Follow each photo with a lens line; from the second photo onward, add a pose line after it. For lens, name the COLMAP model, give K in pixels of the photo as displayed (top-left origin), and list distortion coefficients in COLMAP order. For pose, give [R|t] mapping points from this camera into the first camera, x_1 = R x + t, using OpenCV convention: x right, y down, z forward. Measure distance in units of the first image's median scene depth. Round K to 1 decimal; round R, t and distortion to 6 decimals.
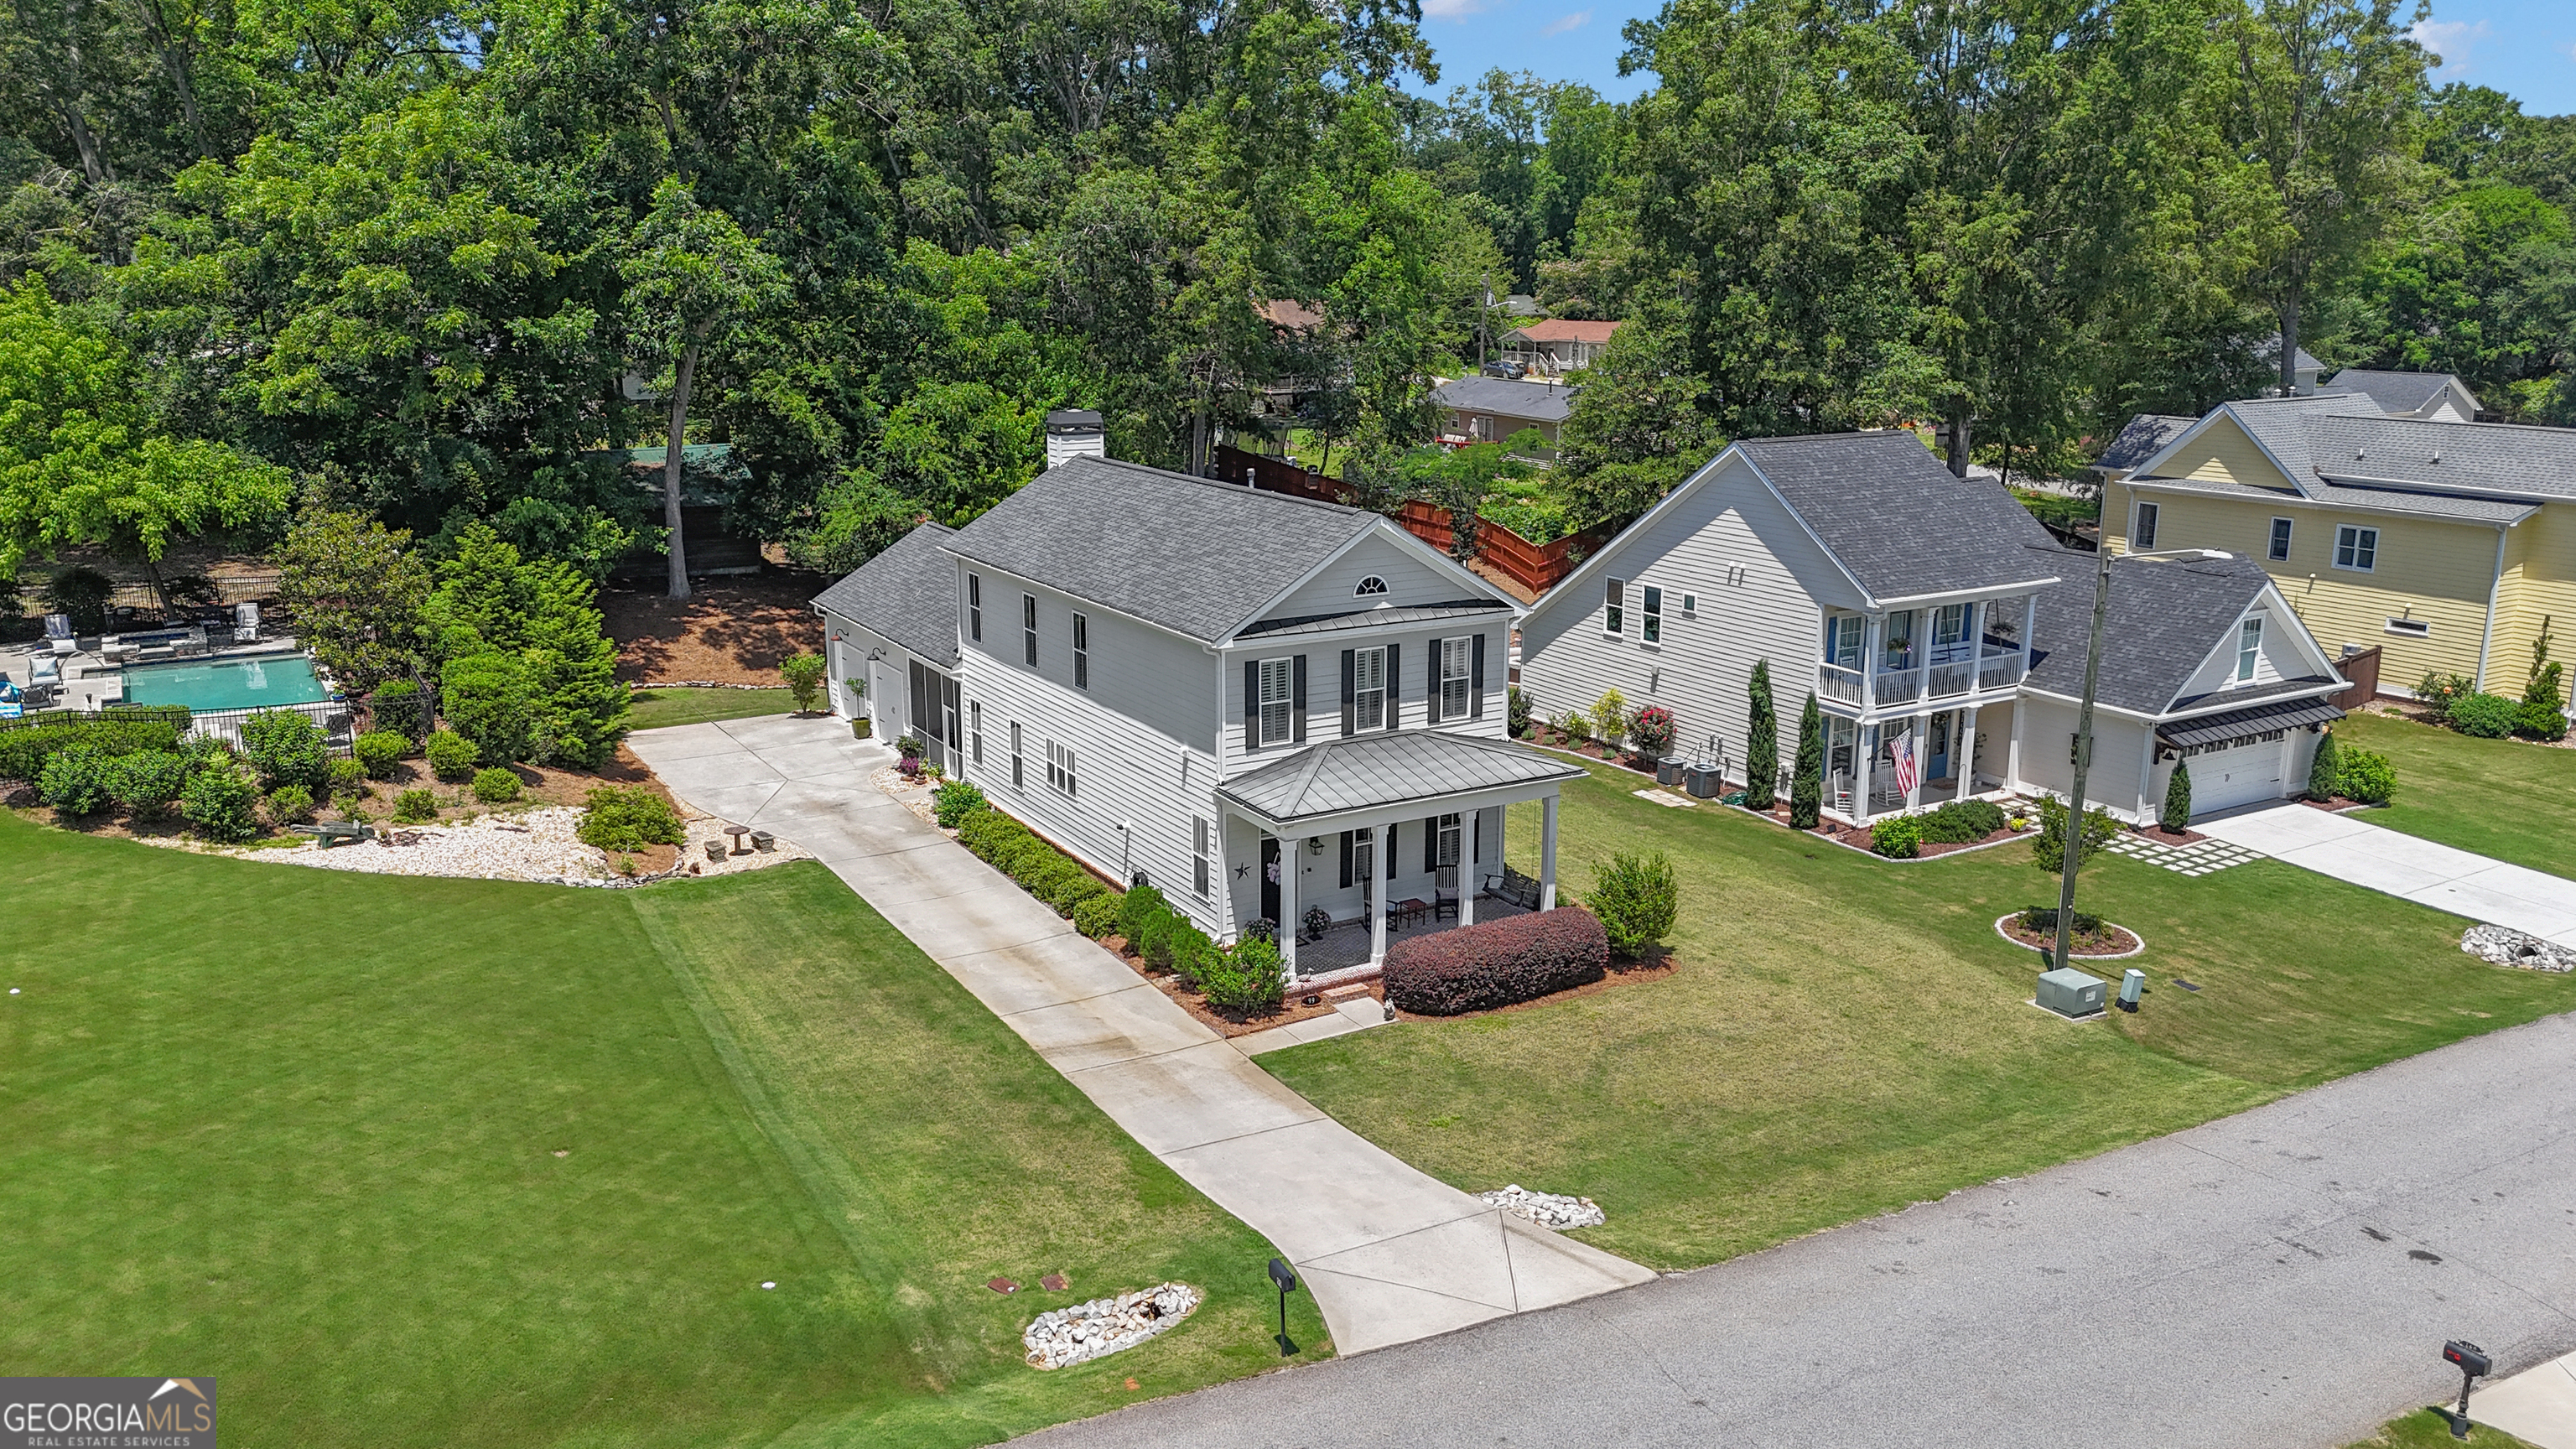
lens RADIAL K [[1896.2, 0, 1288.0], [0, 1896.2, 724.5], [0, 0, 1]] dist [0.084966, -0.092931]
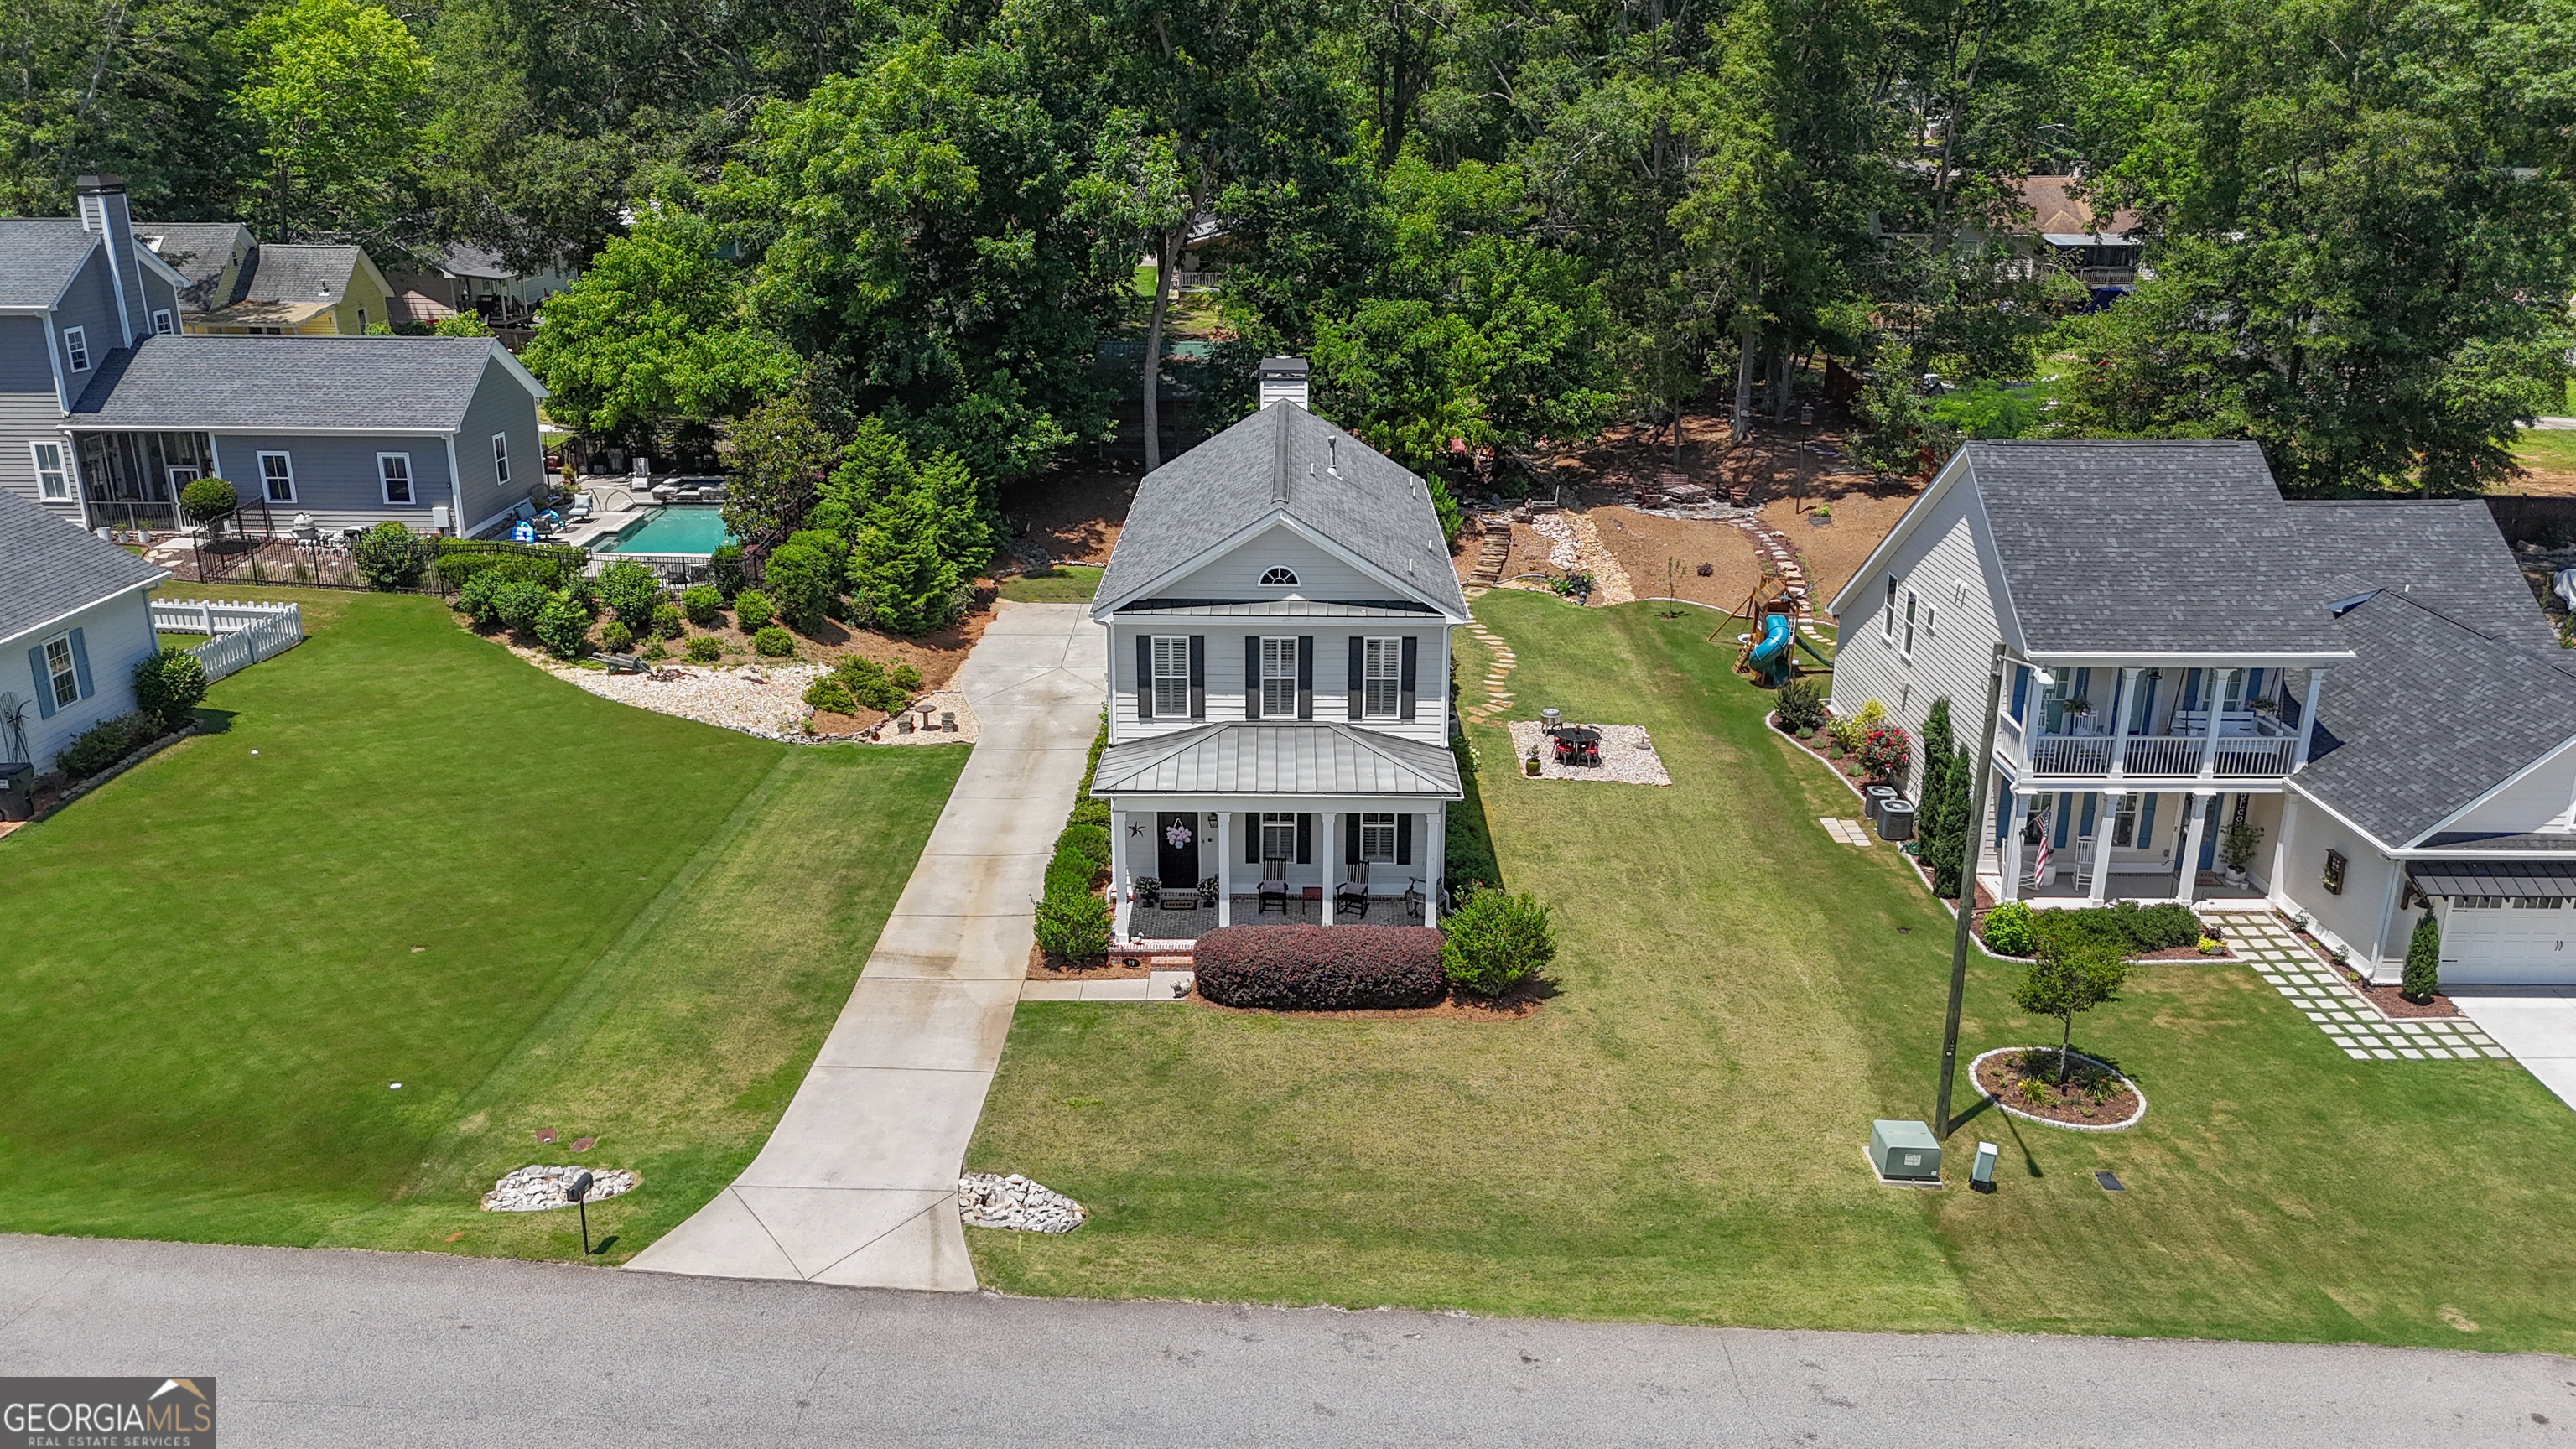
lens RADIAL K [[1896.2, 0, 1288.0], [0, 1896.2, 724.5], [0, 0, 1]] dist [0.084966, -0.092931]
pose [[0.858891, 0.162402, -0.485729, 0.536416], [-0.123035, 0.986048, 0.112126, -0.106302], [0.497161, -0.036542, 0.866888, 0.121811]]
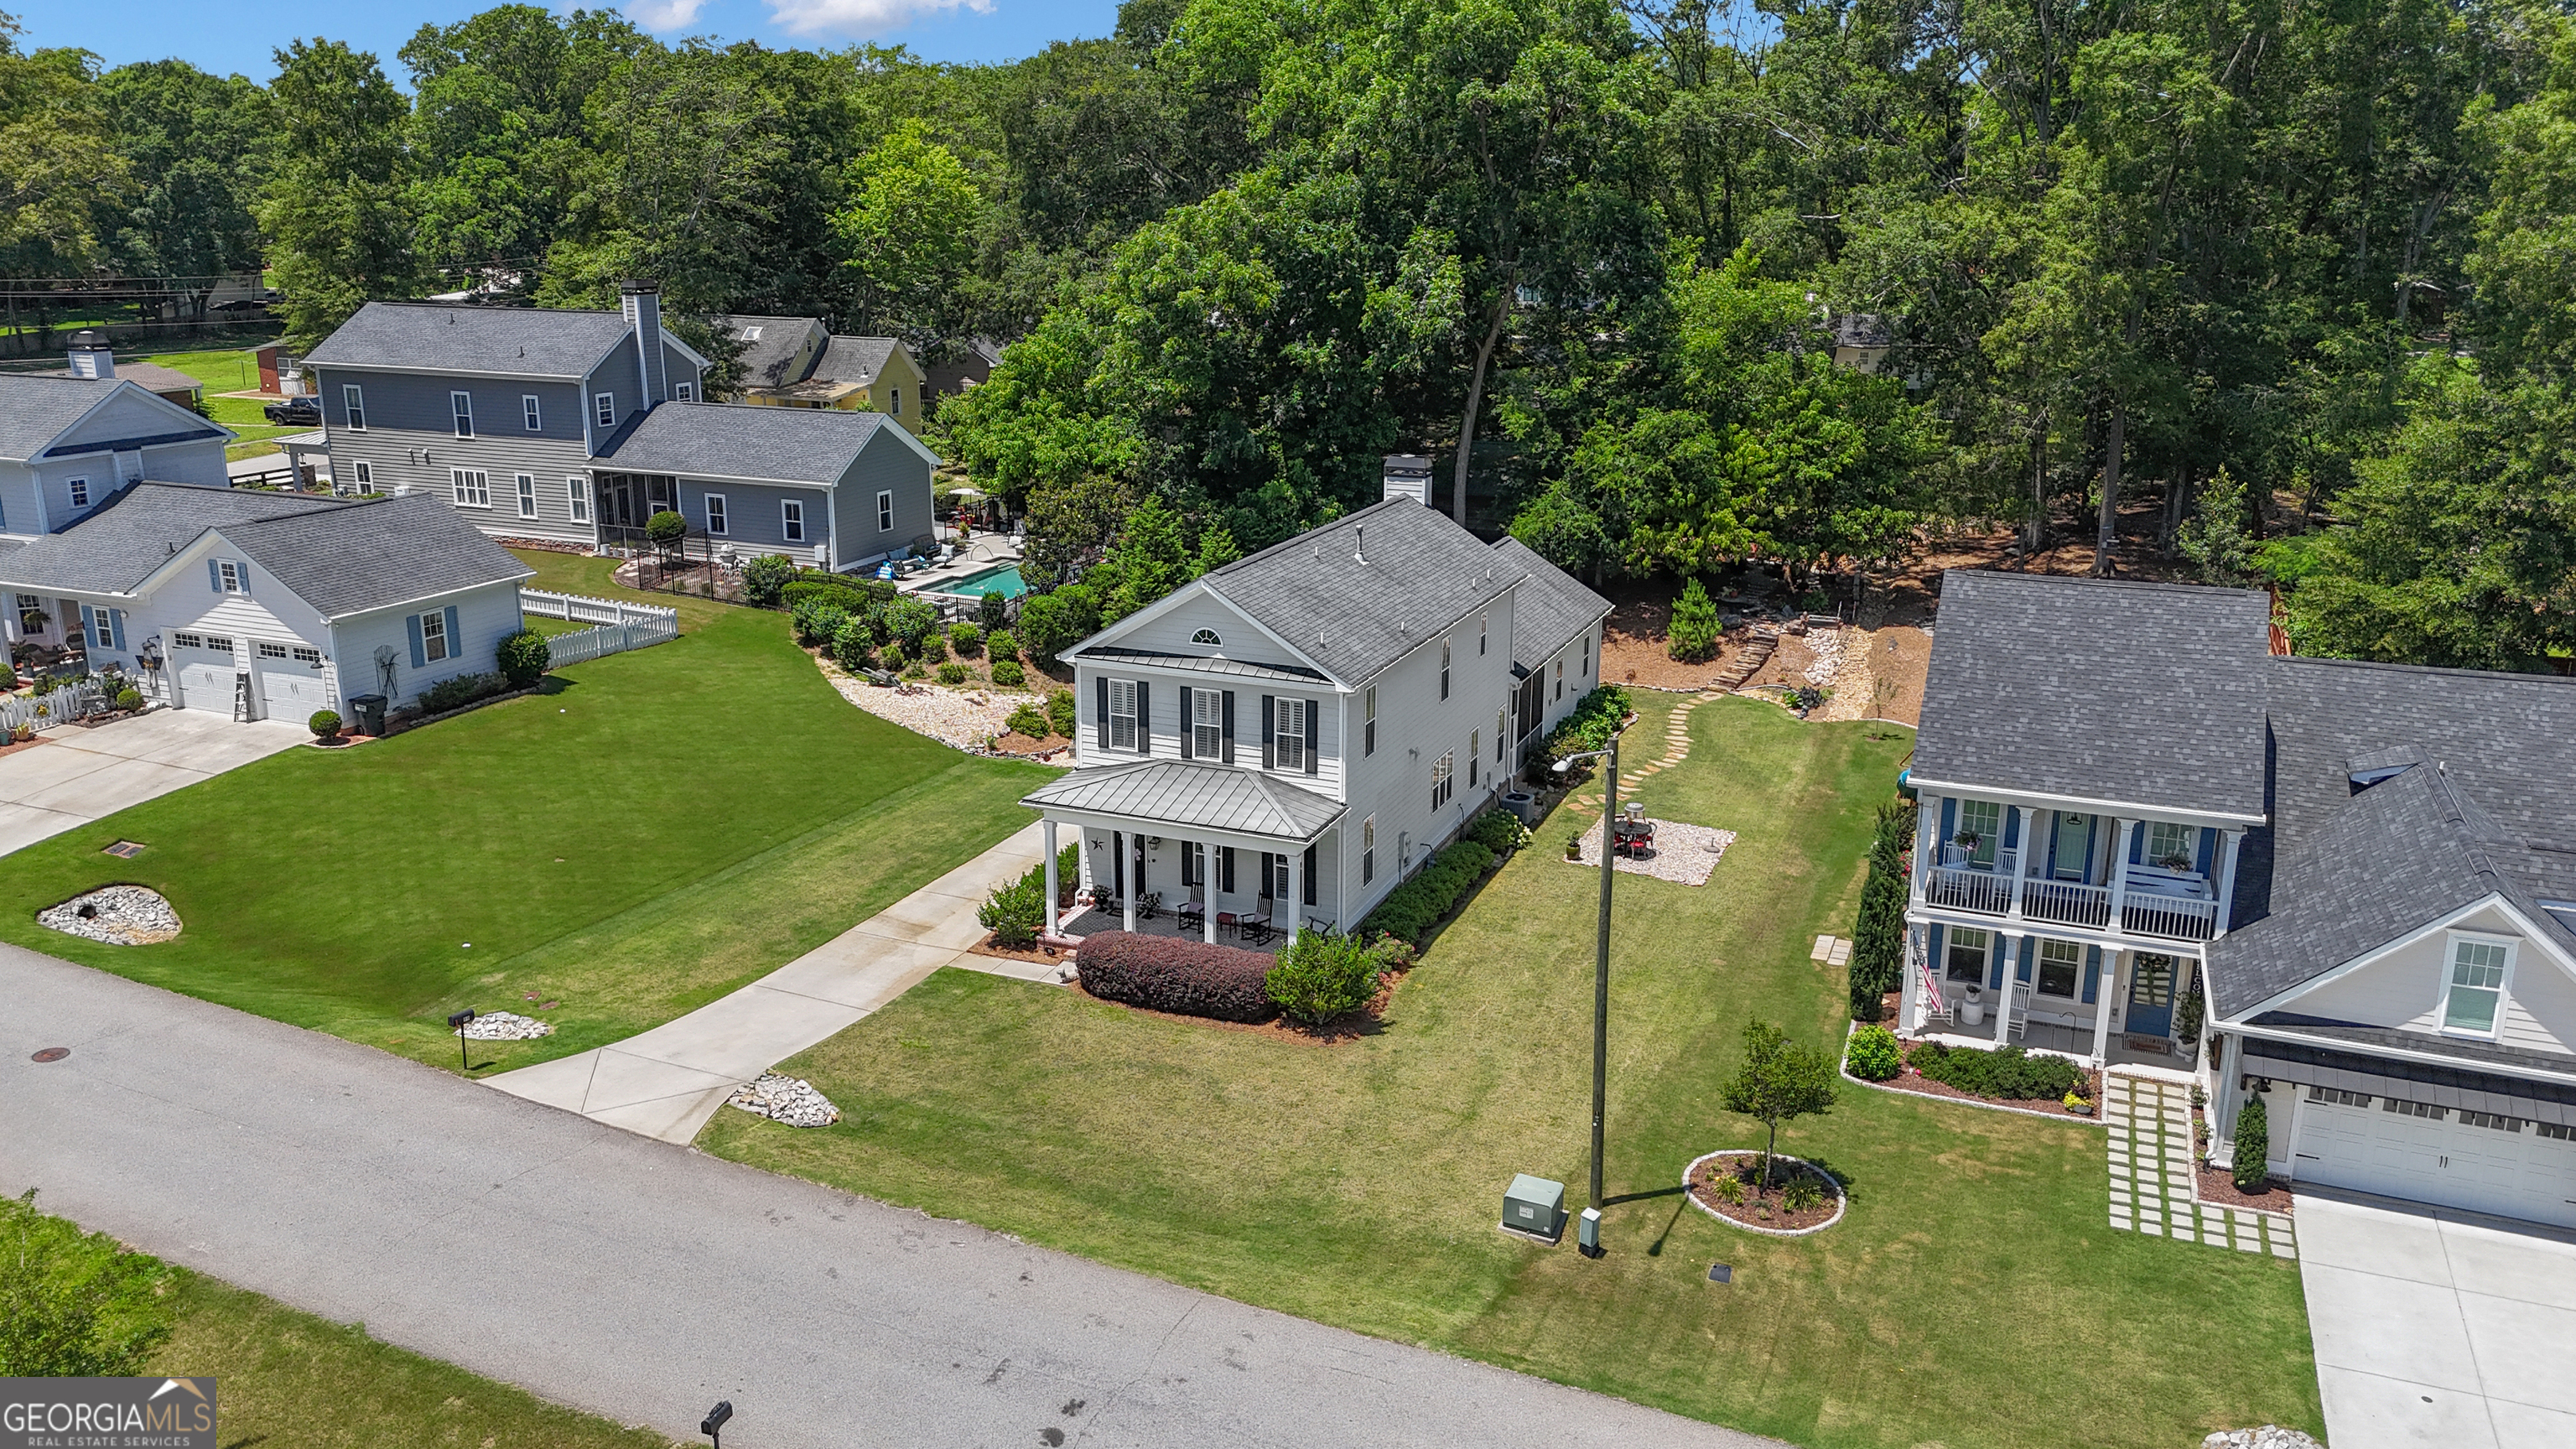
lens RADIAL K [[1896.2, 0, 1288.0], [0, 1896.2, 724.5], [0, 0, 1]] dist [0.084966, -0.092931]
pose [[0.598585, 0.213883, -0.771978, 0.959756], [-0.191043, 0.974005, 0.121724, -0.167781], [0.777945, 0.074619, 0.623885, 0.307690]]
